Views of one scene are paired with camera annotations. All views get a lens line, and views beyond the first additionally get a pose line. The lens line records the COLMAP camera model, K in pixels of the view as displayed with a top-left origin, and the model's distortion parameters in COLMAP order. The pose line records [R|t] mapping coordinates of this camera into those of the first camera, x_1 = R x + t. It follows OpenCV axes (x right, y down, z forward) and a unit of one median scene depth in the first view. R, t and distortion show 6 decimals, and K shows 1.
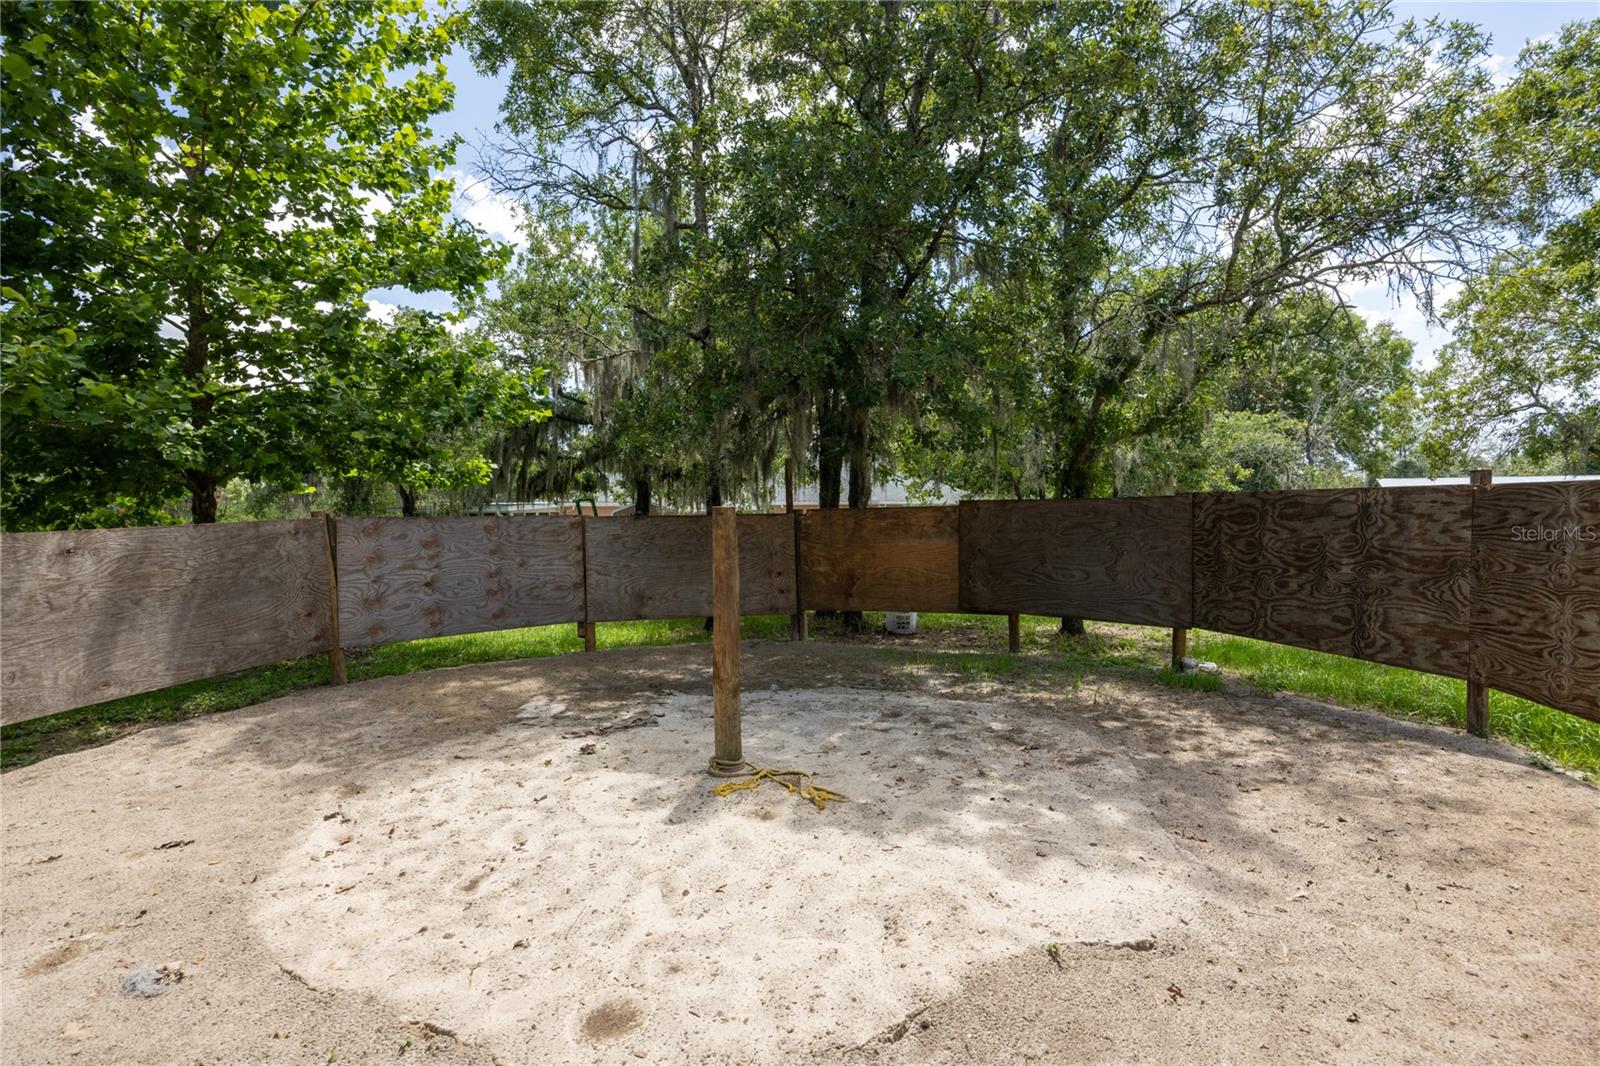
lens RADIAL K [[795.1, 0, 804.2], [0, 795.1, 521.7], [0, 0, 1]] dist [-0.003164, -0.000848]
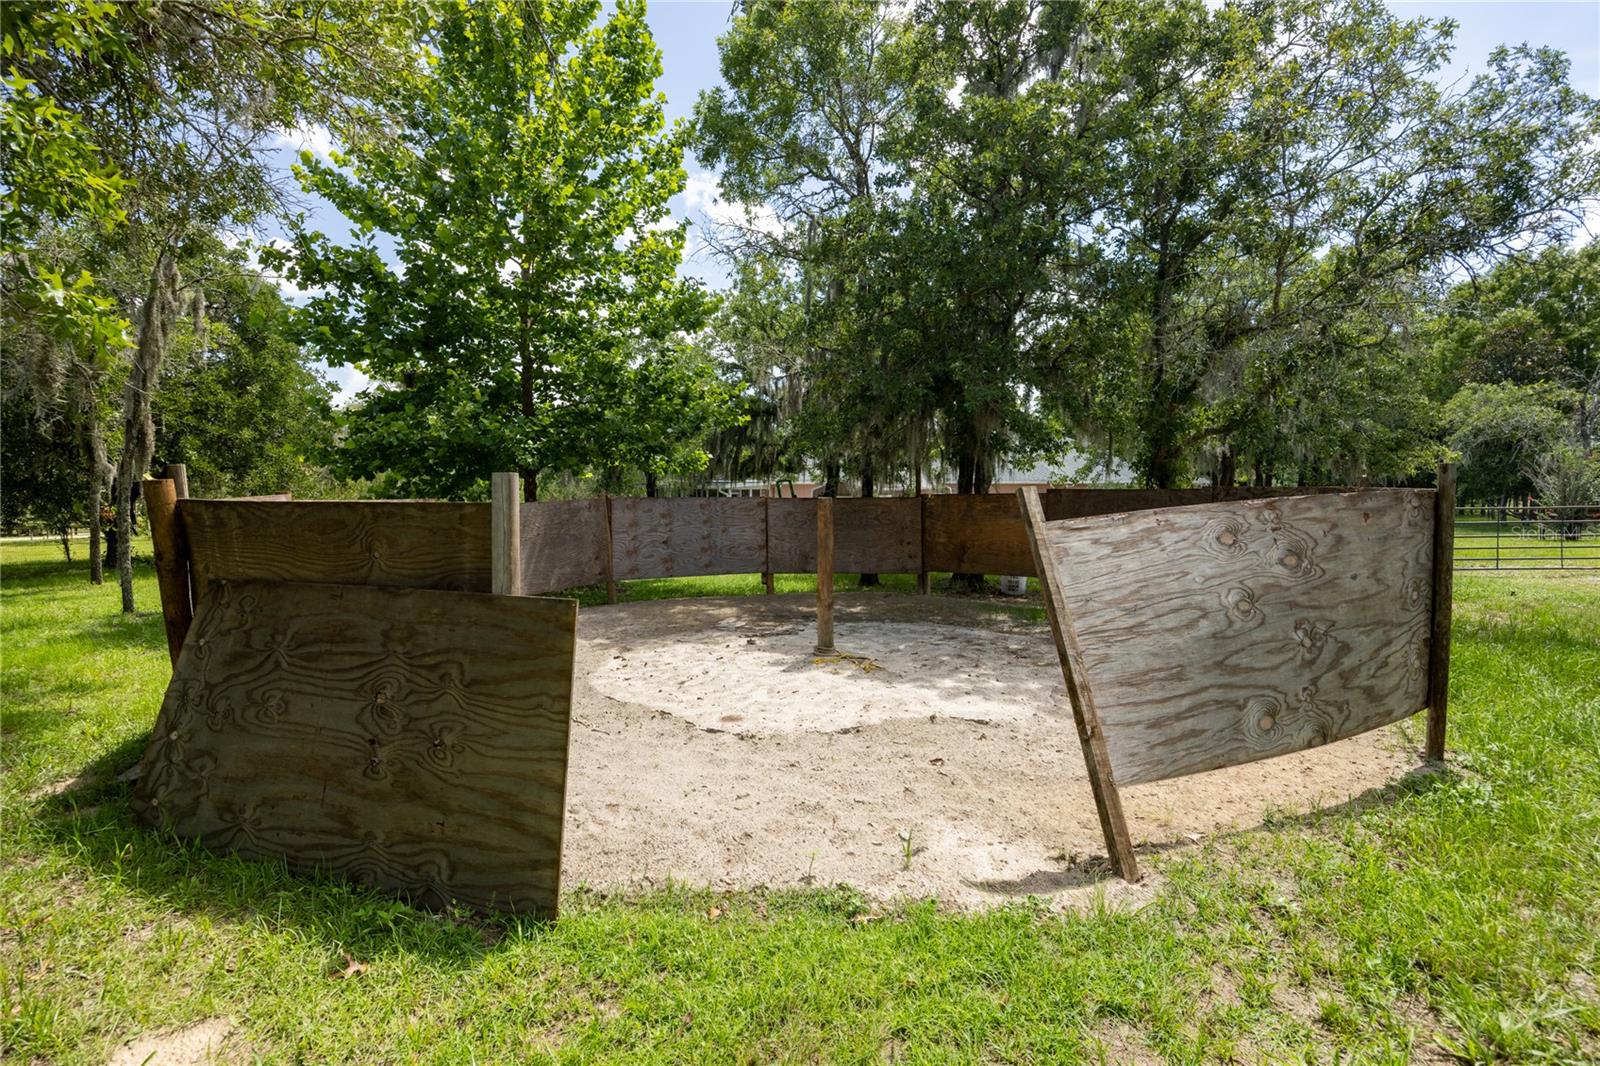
lens RADIAL K [[795.1, 0, 804.2], [0, 795.1, 521.7], [0, 0, 1]] dist [-0.003164, -0.000848]
pose [[0.963491, 0.021762, -0.266856, 0.145358], [-0.012725, 0.999287, 0.035547, -0.013948], [0.267439, -0.030854, 0.963081, -0.301817]]
